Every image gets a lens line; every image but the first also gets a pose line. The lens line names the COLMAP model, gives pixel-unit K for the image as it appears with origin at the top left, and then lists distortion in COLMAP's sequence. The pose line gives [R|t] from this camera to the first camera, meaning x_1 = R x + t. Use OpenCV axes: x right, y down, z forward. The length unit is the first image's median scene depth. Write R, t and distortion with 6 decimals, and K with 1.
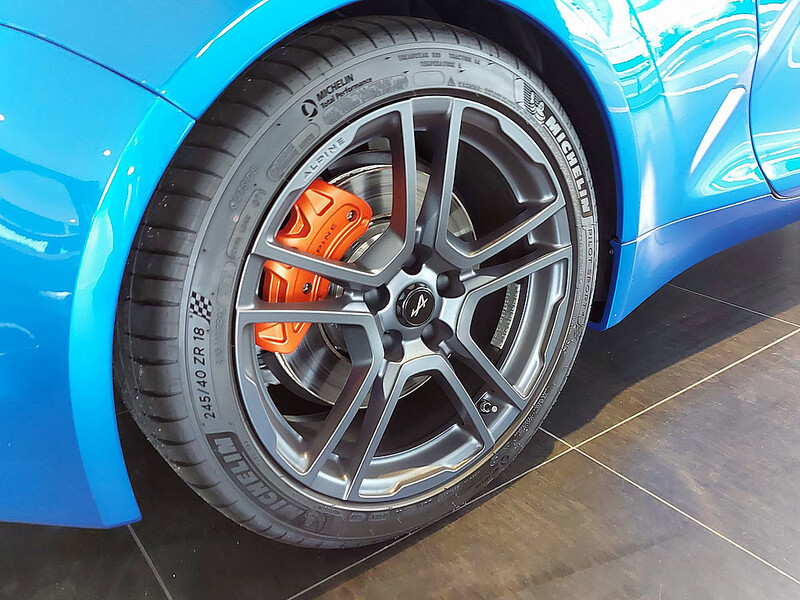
lens RADIAL K [[673.5, 0, 400.0], [0, 673.5, 300.0], [0, 0, 1]] dist [0.006996, 0.001447]
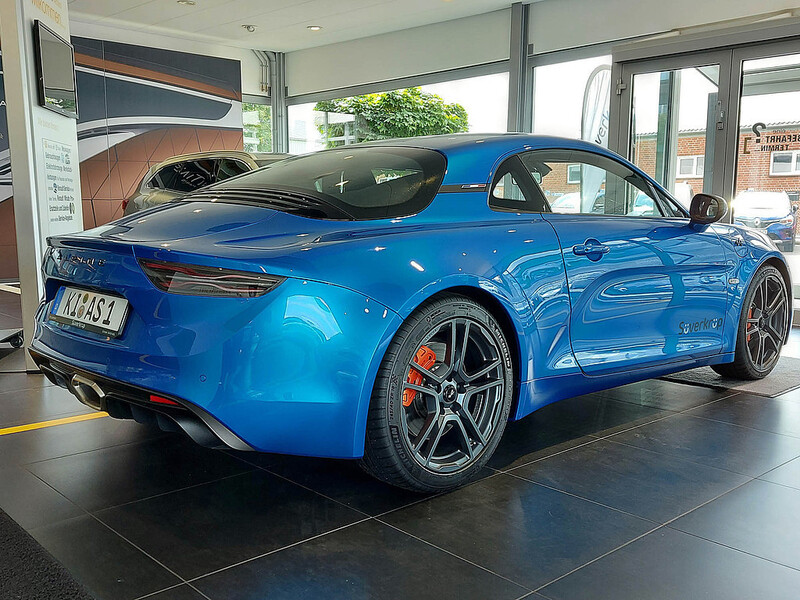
lens RADIAL K [[673.5, 0, 400.0], [0, 673.5, 300.0], [0, 0, 1]] dist [0.006996, 0.001447]
pose [[0.983209, 0.079411, 0.164297, -0.605944], [-0.022534, 0.946291, -0.322529, 0.495071], [-0.181085, 0.313411, 0.932192, -1.477570]]
